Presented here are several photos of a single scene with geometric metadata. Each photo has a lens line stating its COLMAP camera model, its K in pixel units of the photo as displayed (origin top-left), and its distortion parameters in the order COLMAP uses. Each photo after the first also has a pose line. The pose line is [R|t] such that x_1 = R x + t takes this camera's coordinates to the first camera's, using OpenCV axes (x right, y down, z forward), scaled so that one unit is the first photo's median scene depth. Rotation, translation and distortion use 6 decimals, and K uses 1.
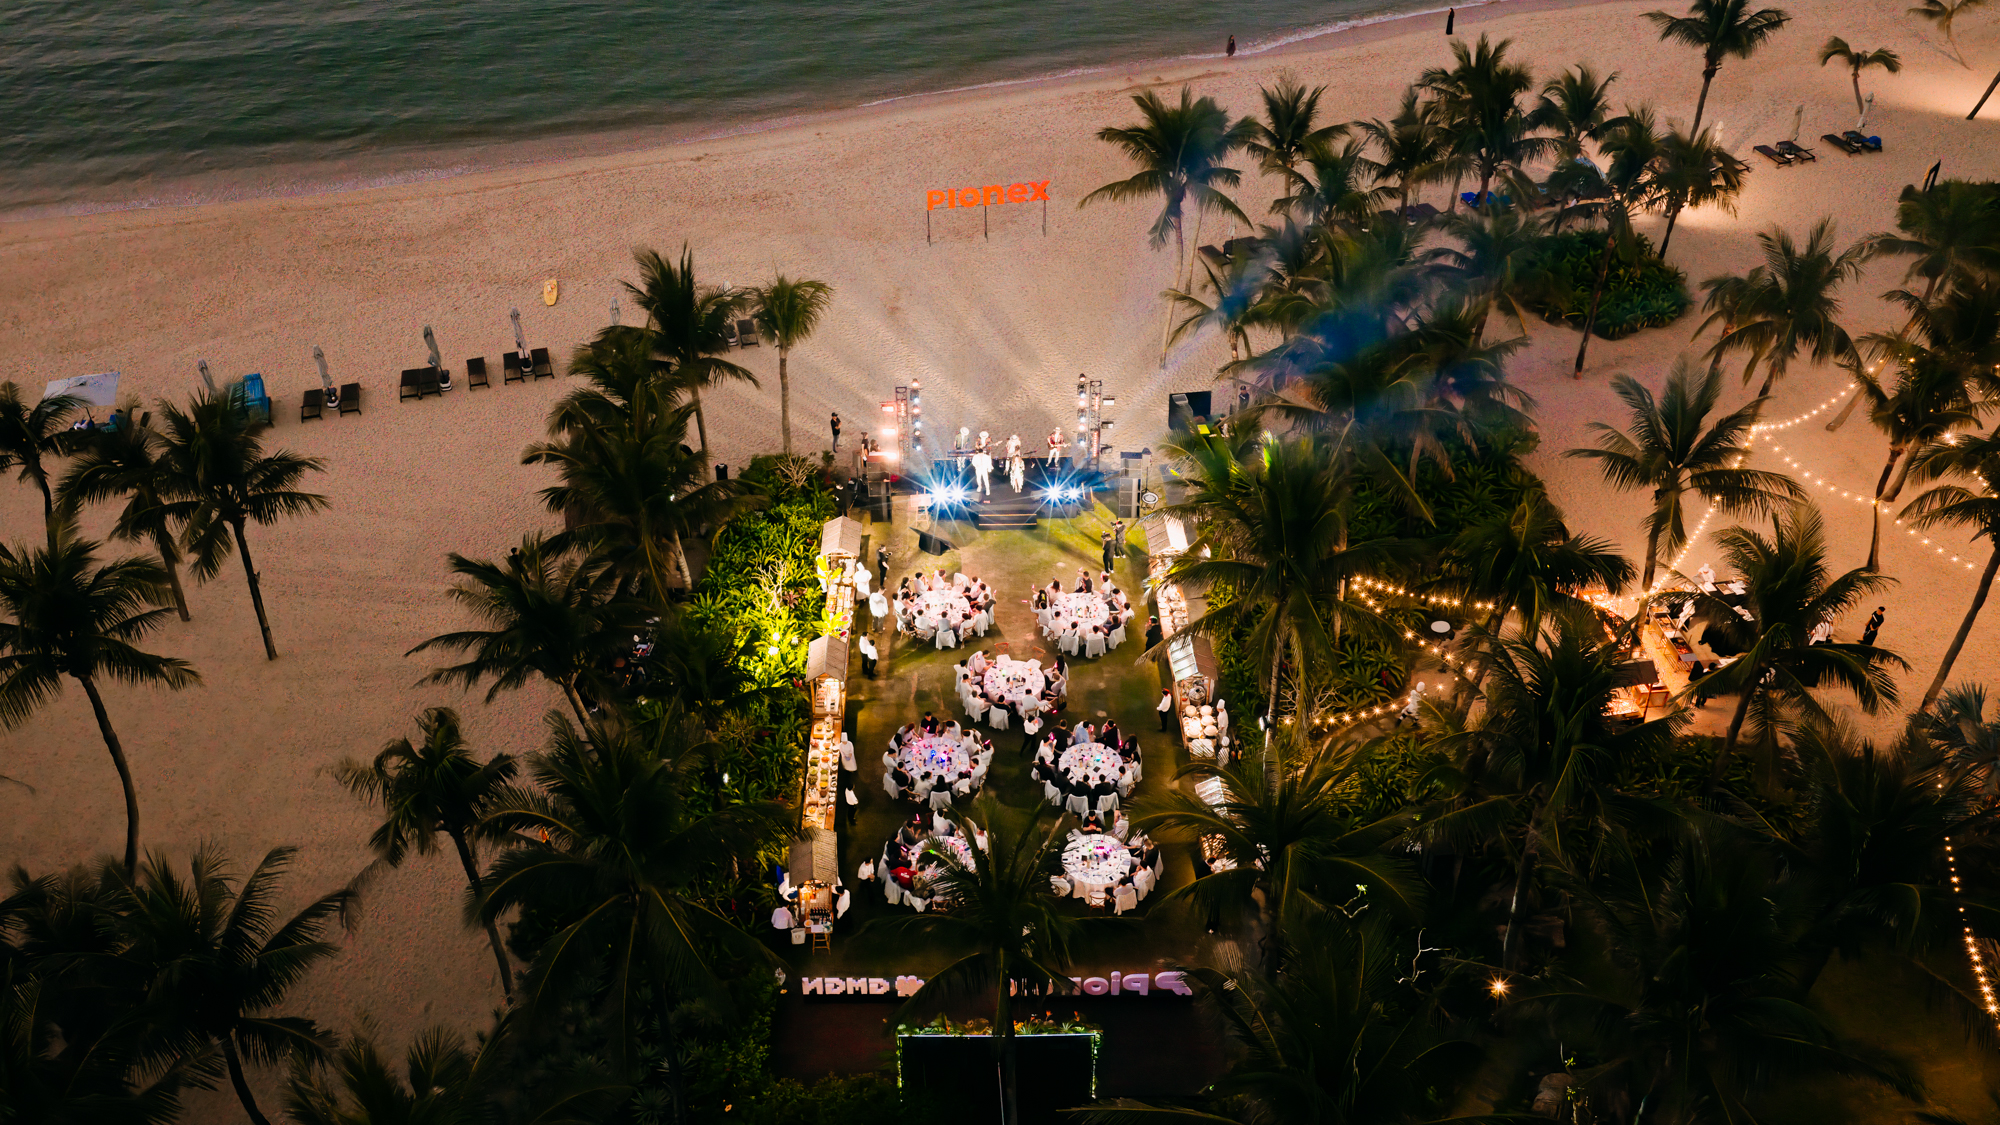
lens RADIAL K [[1662.7, 0, 1019.4], [0, 1662.7, 558.6], [0, 0, 1]] dist [0.005280, -0.012937]
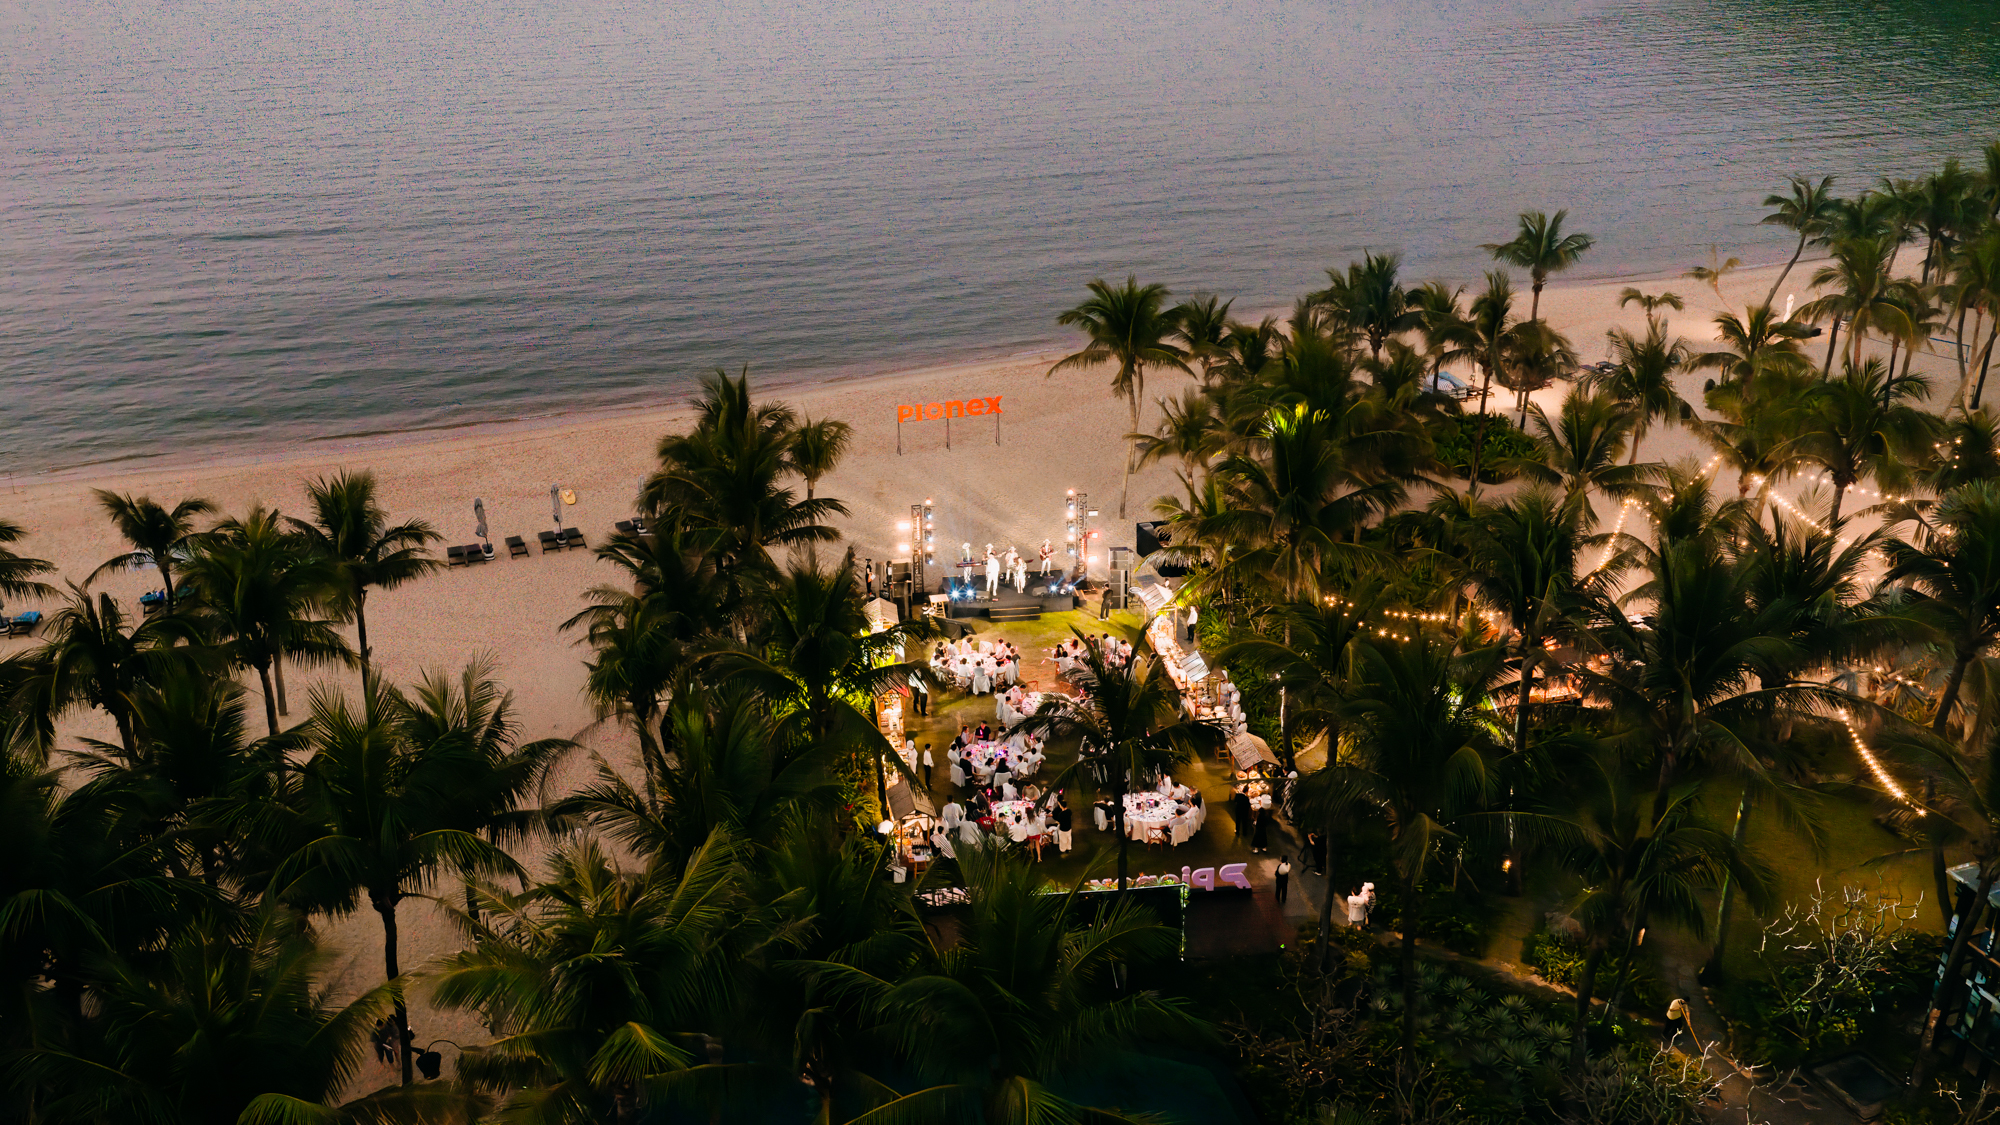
lens RADIAL K [[1662.7, 0, 1019.4], [0, 1662.7, 558.6], [0, 0, 1]] dist [0.005280, -0.012937]
pose [[0.994310, -0.044469, 0.096801, -0.110657], [0.068130, 0.964018, -0.256959, 0.230077], [-0.081891, 0.262092, 0.961562, -0.110215]]
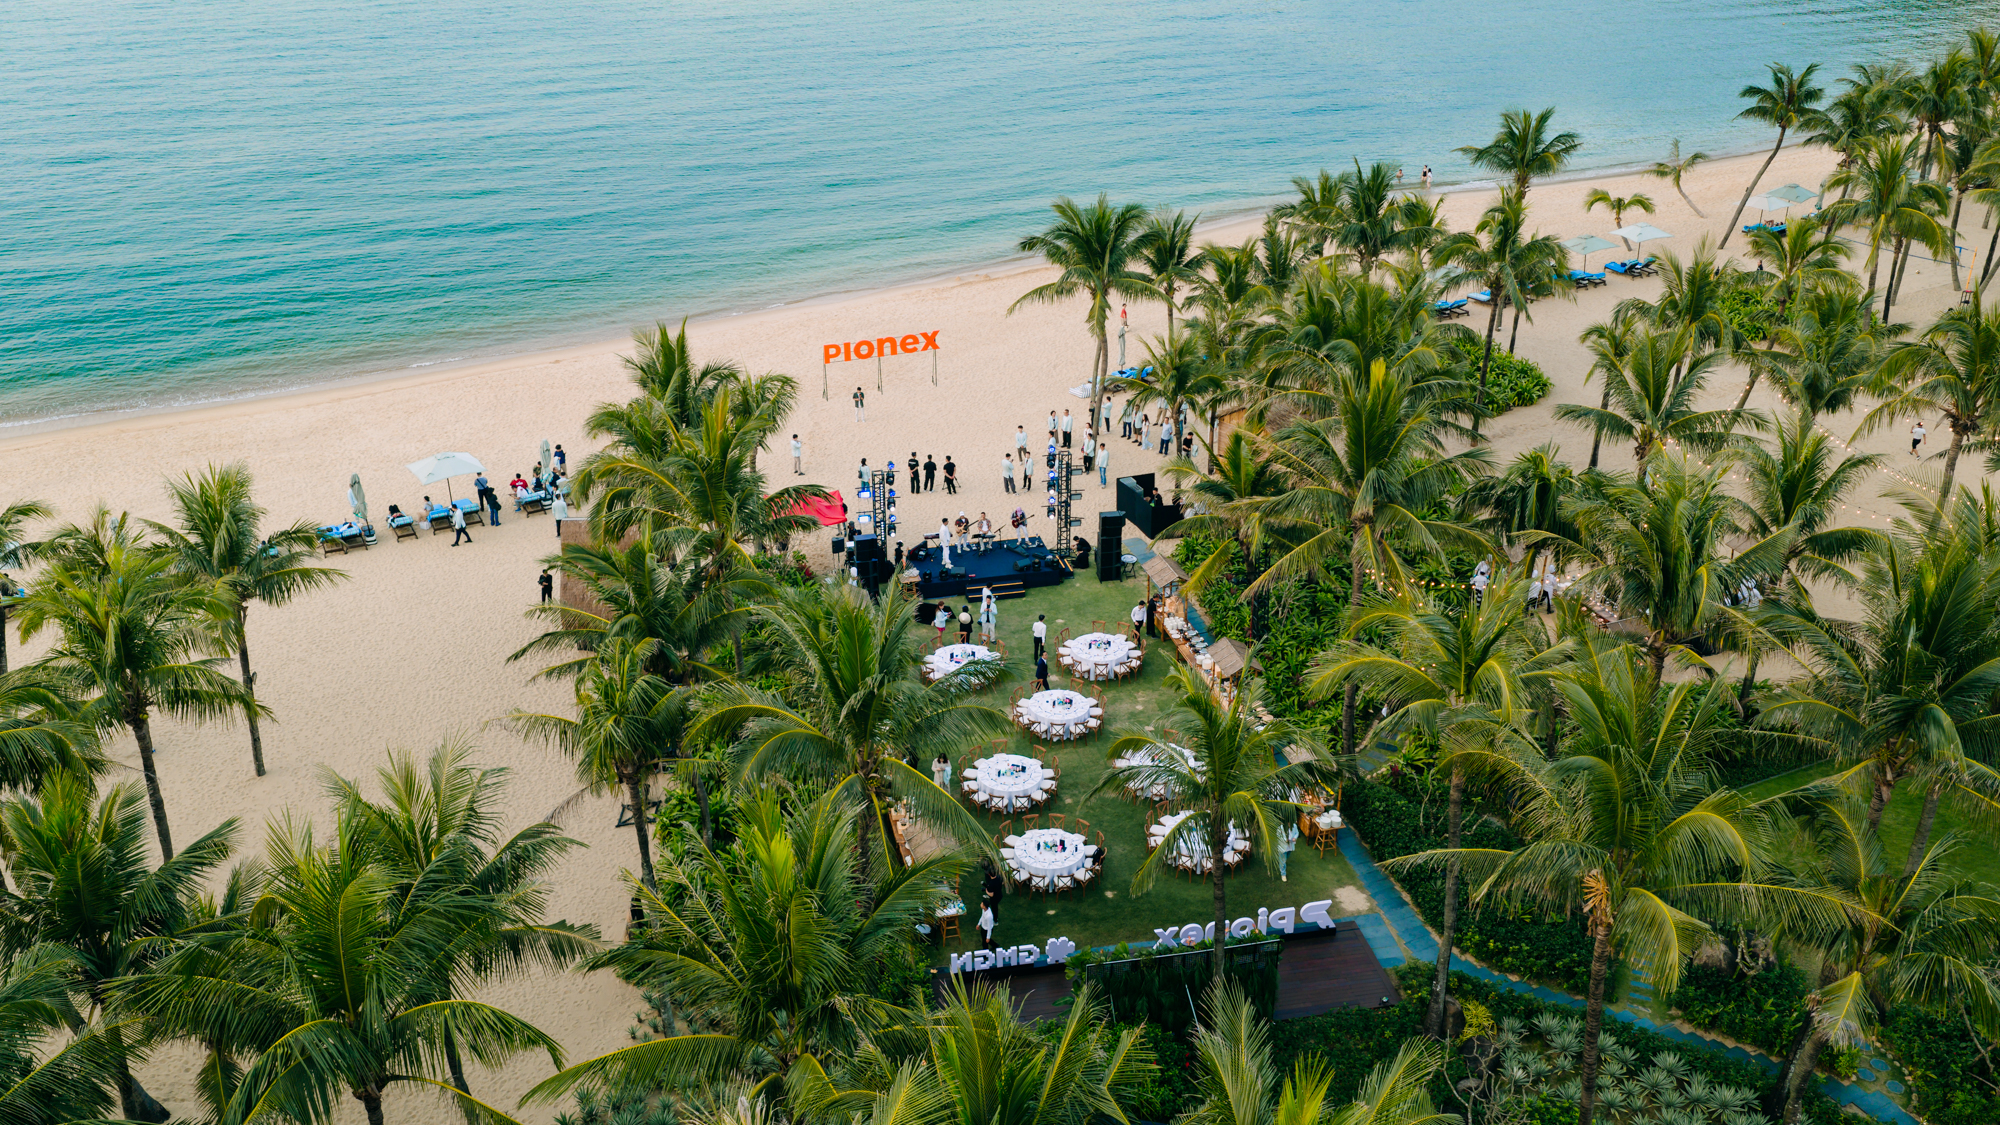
lens RADIAL K [[1720.5, 0, 1000.0], [0, 1720.5, 562.5], [0, 0, 1]] dist [0.000077, -0.002123]
pose [[0.981755, -0.084979, 0.170104, -0.176239], [0.117755, 0.974111, -0.192983, 0.157574], [-0.149301, 0.209493, 0.966345, -0.008845]]
